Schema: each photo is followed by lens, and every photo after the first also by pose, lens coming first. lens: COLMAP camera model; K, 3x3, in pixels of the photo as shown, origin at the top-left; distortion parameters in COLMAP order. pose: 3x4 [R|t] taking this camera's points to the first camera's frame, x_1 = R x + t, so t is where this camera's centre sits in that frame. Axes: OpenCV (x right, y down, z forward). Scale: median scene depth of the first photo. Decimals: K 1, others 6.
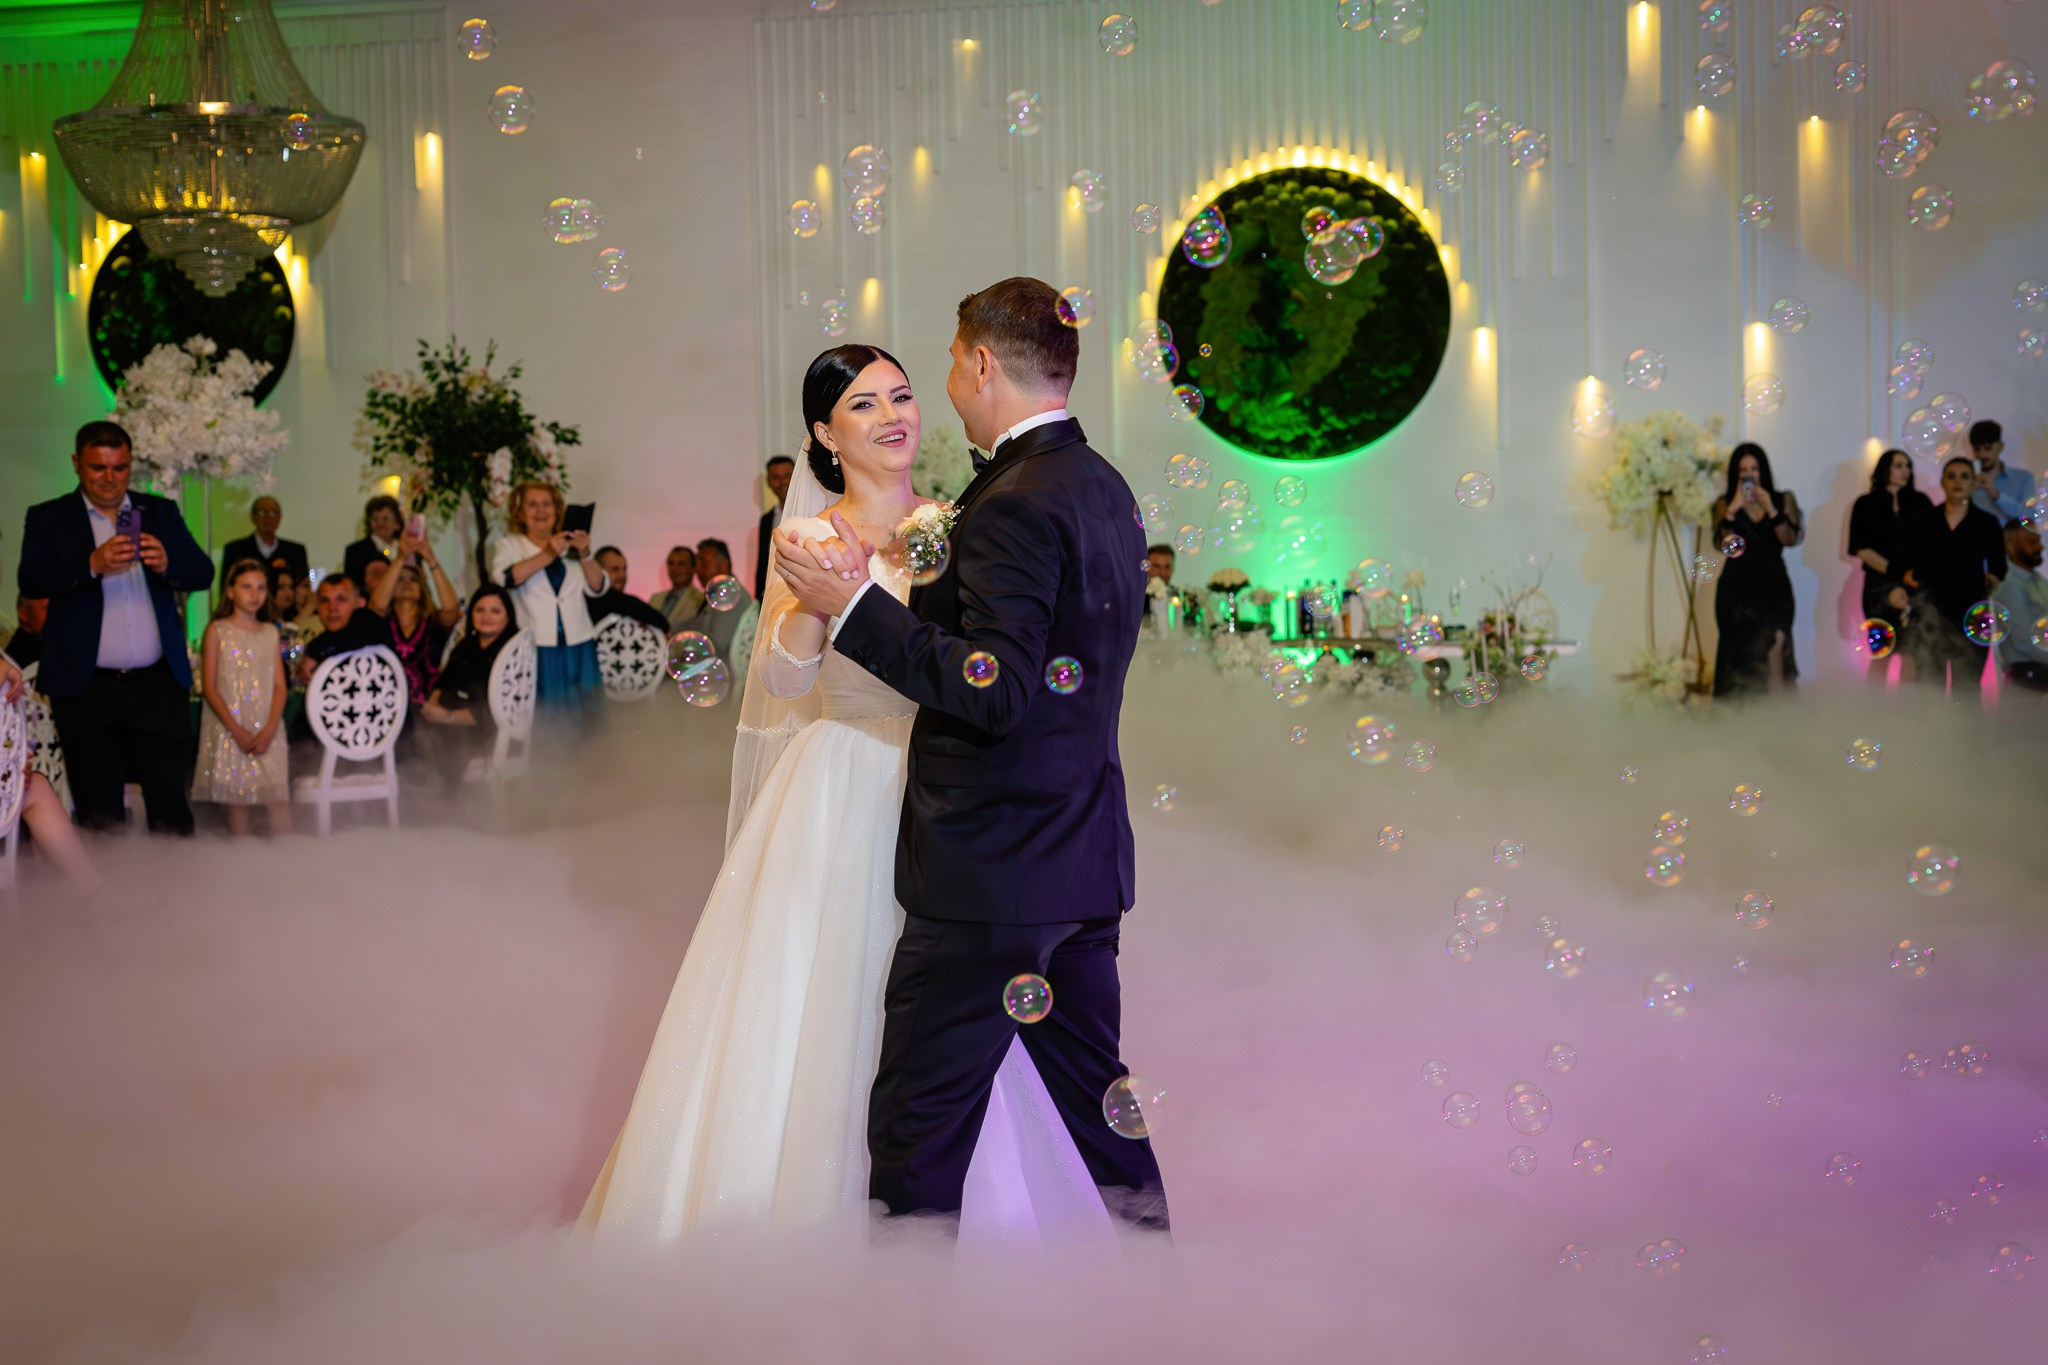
lens RADIAL K [[2832.3, 0, 1025.0], [0, 2832.3, 690.2], [0, 0, 1]] dist [0.001423, -0.079919]
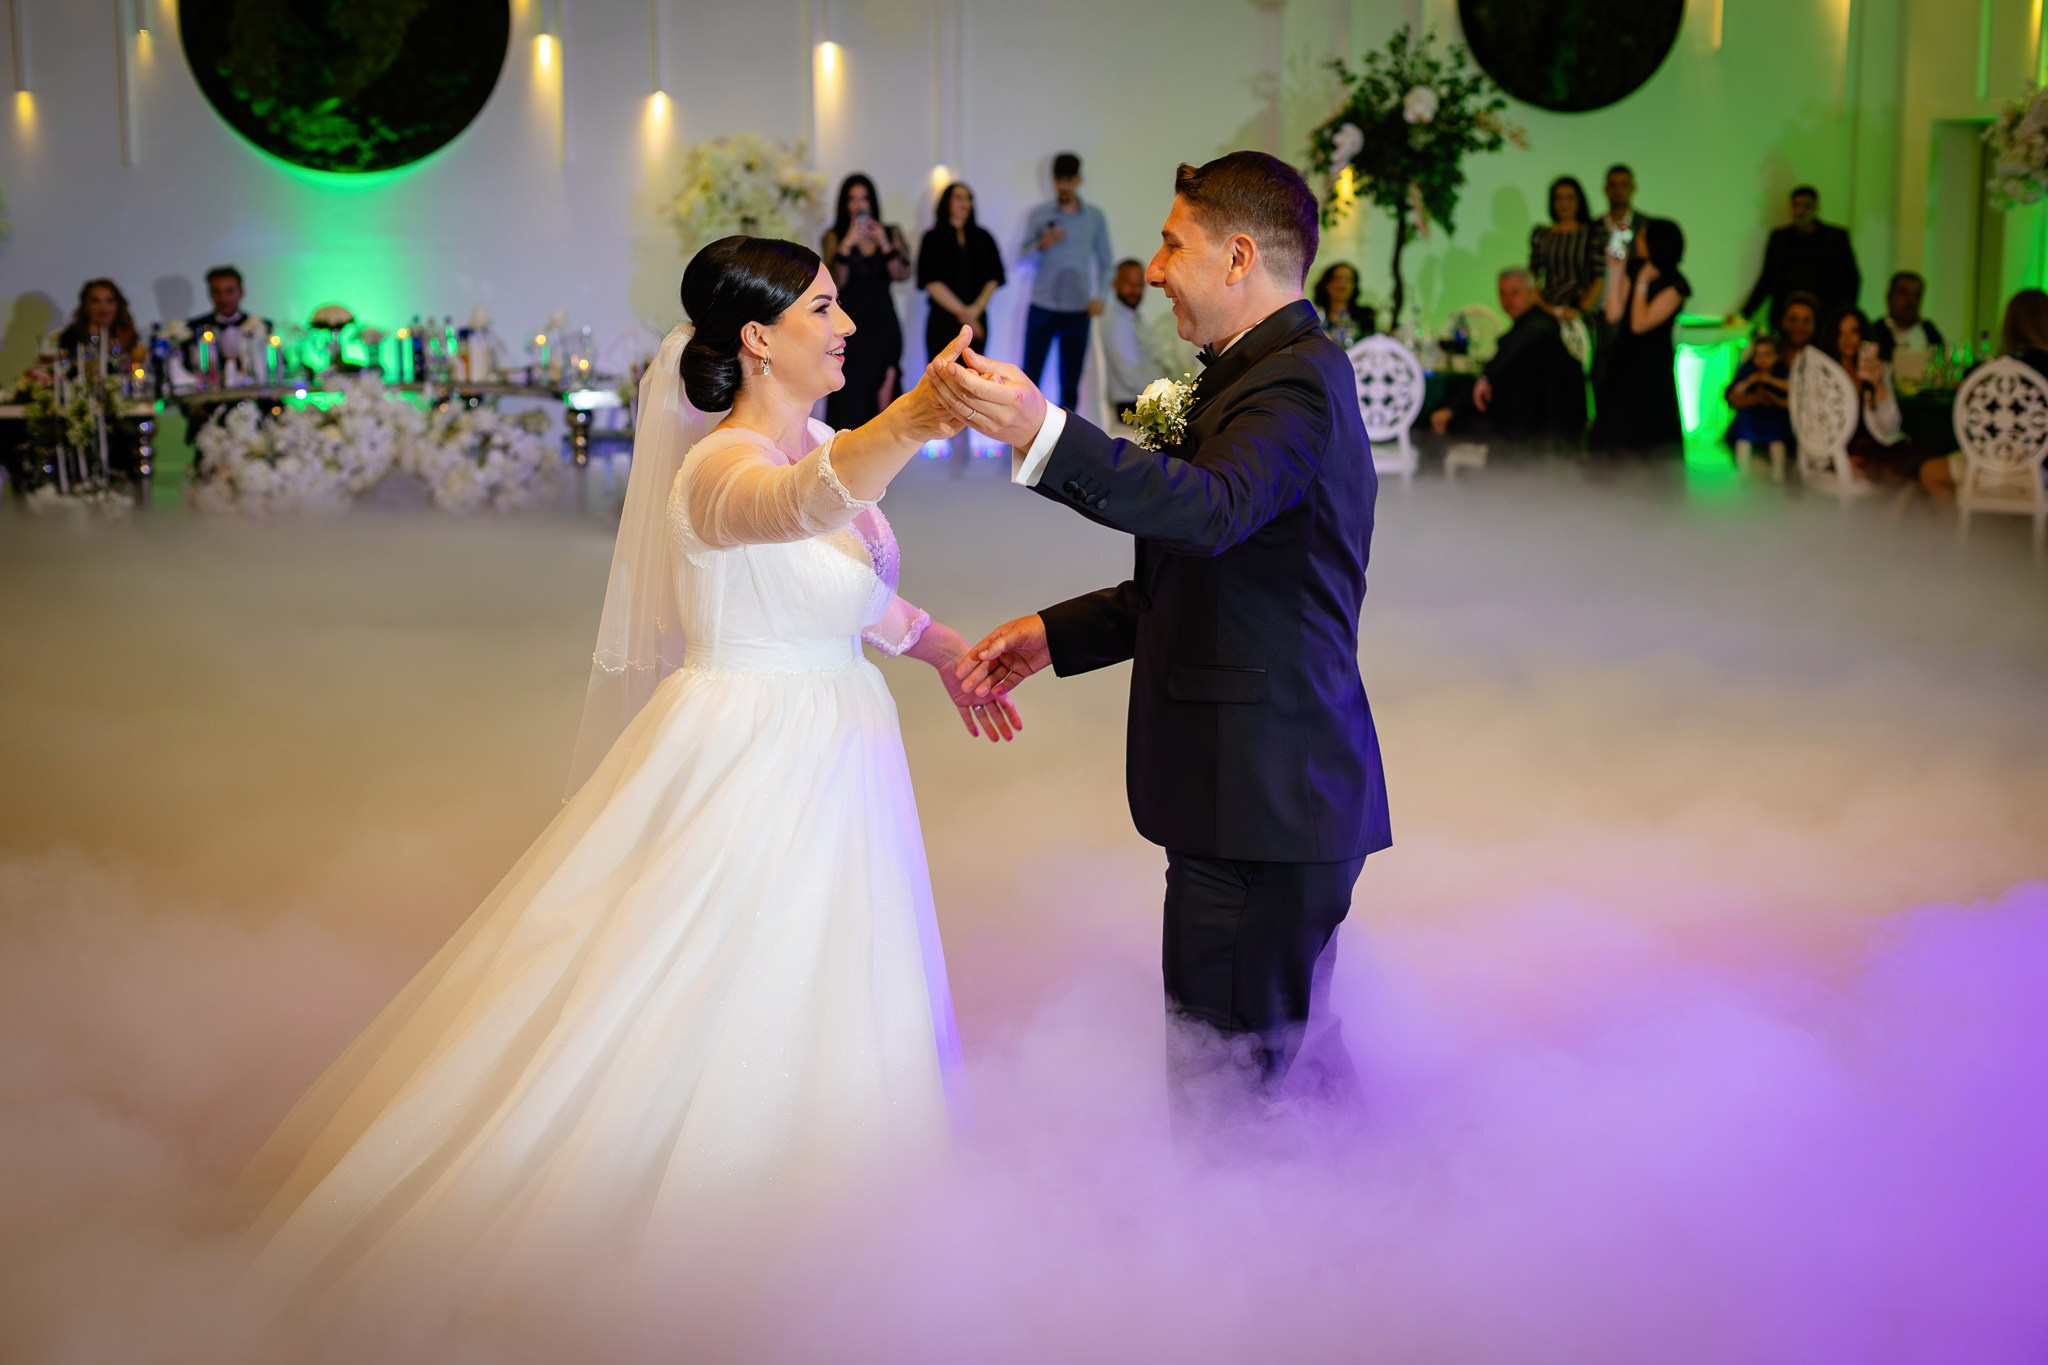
lens RADIAL K [[2848.5, 0, 1018.0], [0, 2848.5, 684.0], [0, 0, 1]] dist [-0.002920, -0.056449]
pose [[0.908643, -0.052888, 0.414210, -0.097346], [0.005590, 0.993398, 0.114578, -0.022039], [-0.417535, -0.101795, 0.902941, 0.063546]]
